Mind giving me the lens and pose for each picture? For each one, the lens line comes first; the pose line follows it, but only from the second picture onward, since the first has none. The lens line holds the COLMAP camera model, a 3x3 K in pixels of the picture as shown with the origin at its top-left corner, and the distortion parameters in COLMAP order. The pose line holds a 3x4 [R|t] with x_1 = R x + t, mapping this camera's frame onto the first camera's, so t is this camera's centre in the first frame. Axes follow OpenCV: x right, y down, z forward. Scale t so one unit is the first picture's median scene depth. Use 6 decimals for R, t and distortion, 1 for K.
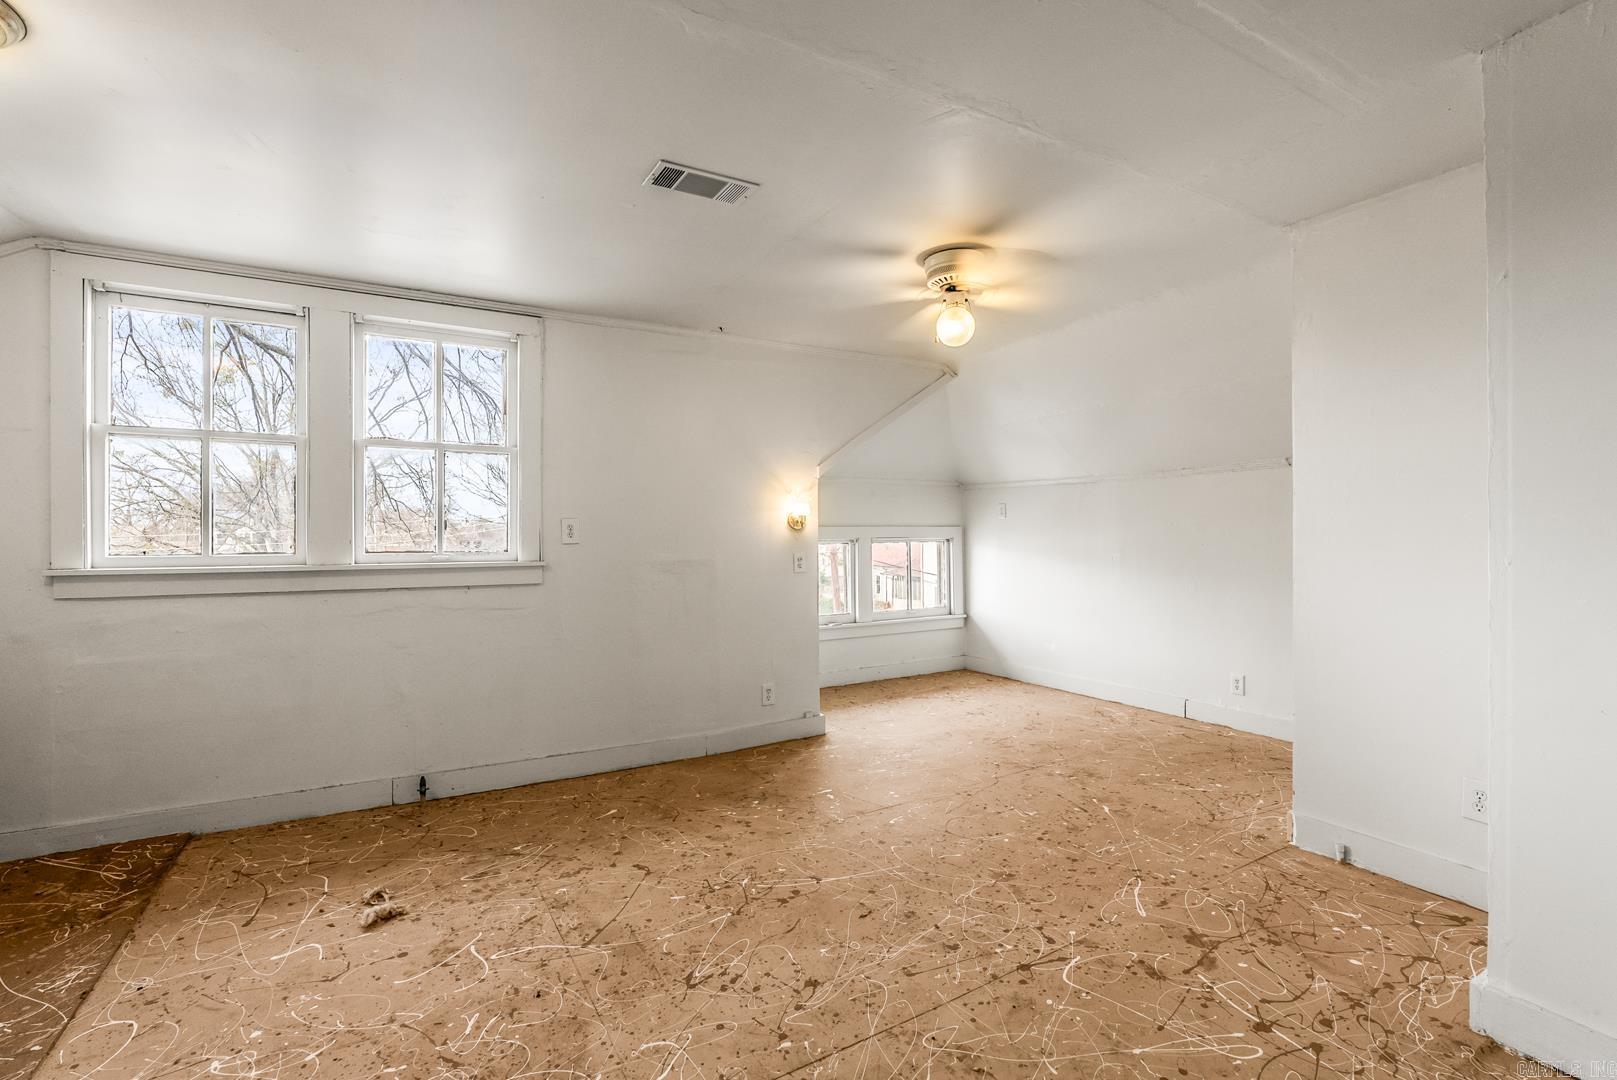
lens RADIAL K [[734.2, 0, 808.5], [0, 734.2, 533.2], [0, 0, 1]] dist [-0.005284, -0.000247]
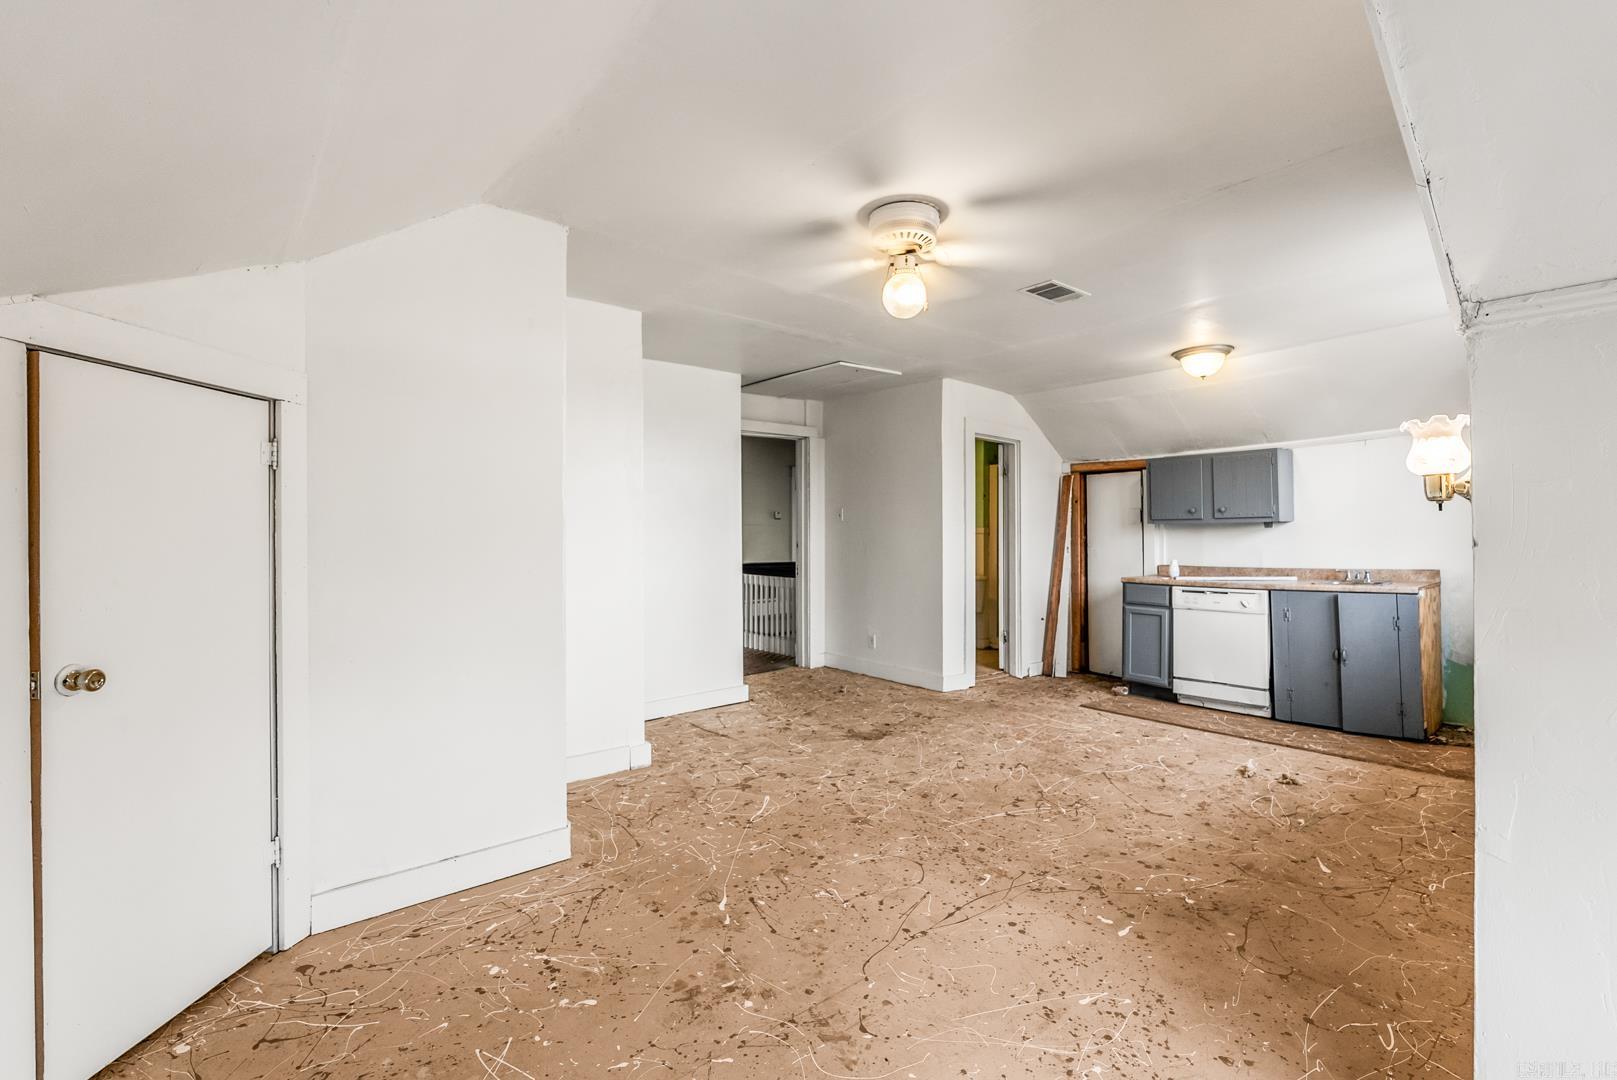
lens RADIAL K [[734.2, 0, 808.3], [0, 734.2, 532.8], [0, 0, 1]] dist [-0.005284, -0.000247]
pose [[-0.985417, 0.012715, -0.169683, 0.541605], [0.012170, 0.999917, 0.004251, -0.004625], [0.169723, 0.002124, -0.985490, 2.142478]]
